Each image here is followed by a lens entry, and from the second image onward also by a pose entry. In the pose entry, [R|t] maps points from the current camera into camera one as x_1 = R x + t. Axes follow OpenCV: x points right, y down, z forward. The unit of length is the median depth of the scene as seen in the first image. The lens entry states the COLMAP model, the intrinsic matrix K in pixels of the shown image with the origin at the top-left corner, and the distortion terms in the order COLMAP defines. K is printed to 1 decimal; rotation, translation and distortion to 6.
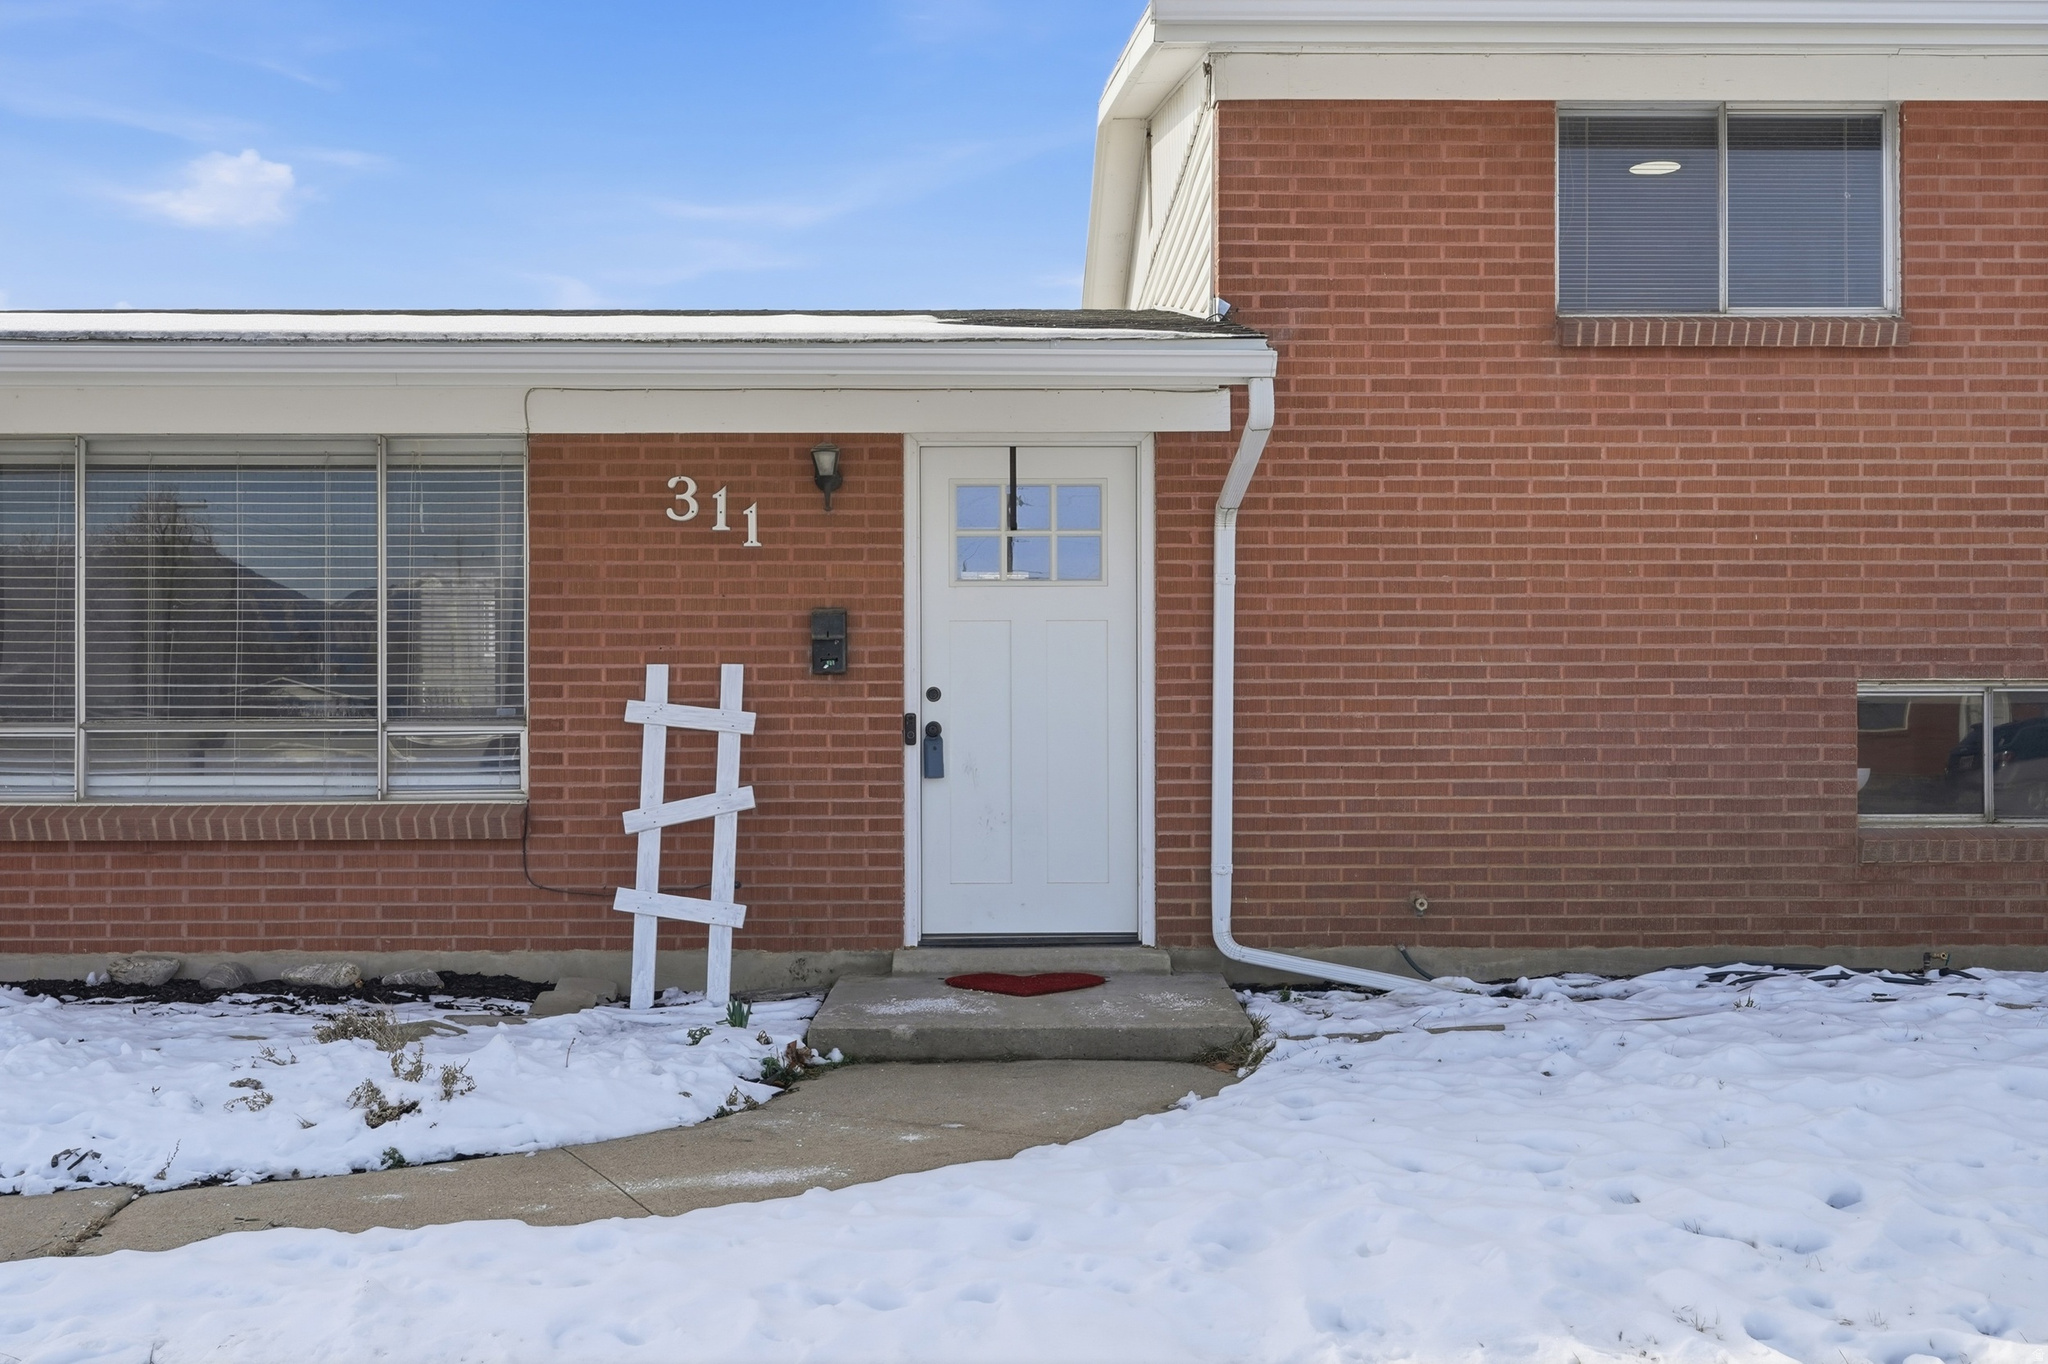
lens RADIAL K [[2059.6, 0, 1024.0], [0, 2059.6, 682.0], [0, 0, 1]] dist [0.017941, 0.017069]
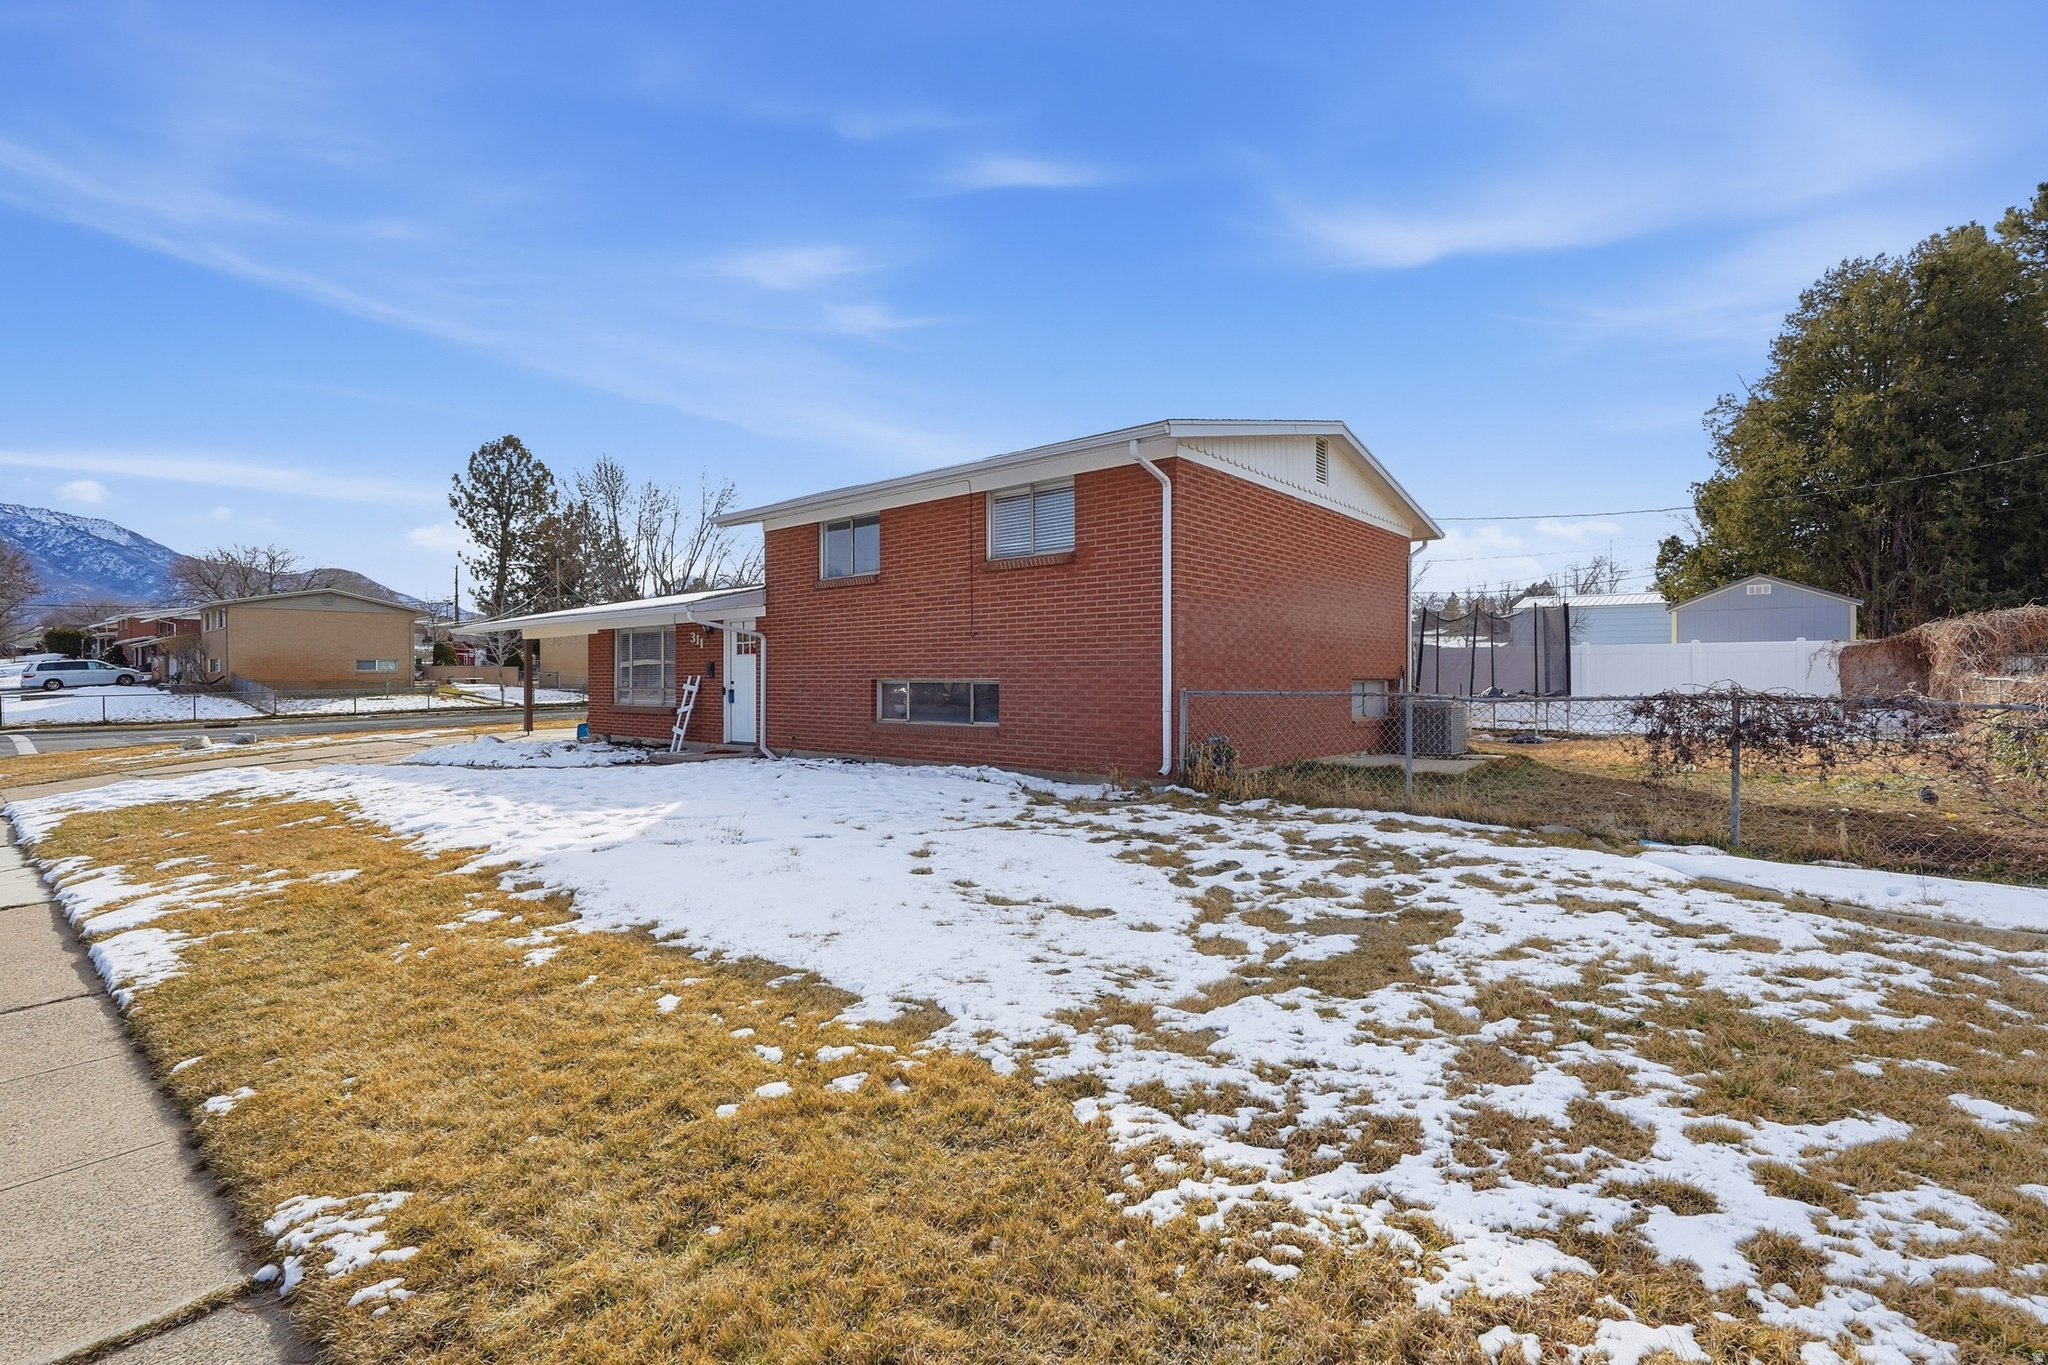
lens RADIAL K [[911.7, 0, 1025.9], [0, 911.7, 694.5], [0, 0, 1]] dist [-0.001879, 0.000248]
pose [[0.757399, 0.009994, -0.652875, 1.610530], [0.004861, 0.999769, 0.020942, -0.005708], [0.652934, -0.019035, 0.757176, 0.010983]]
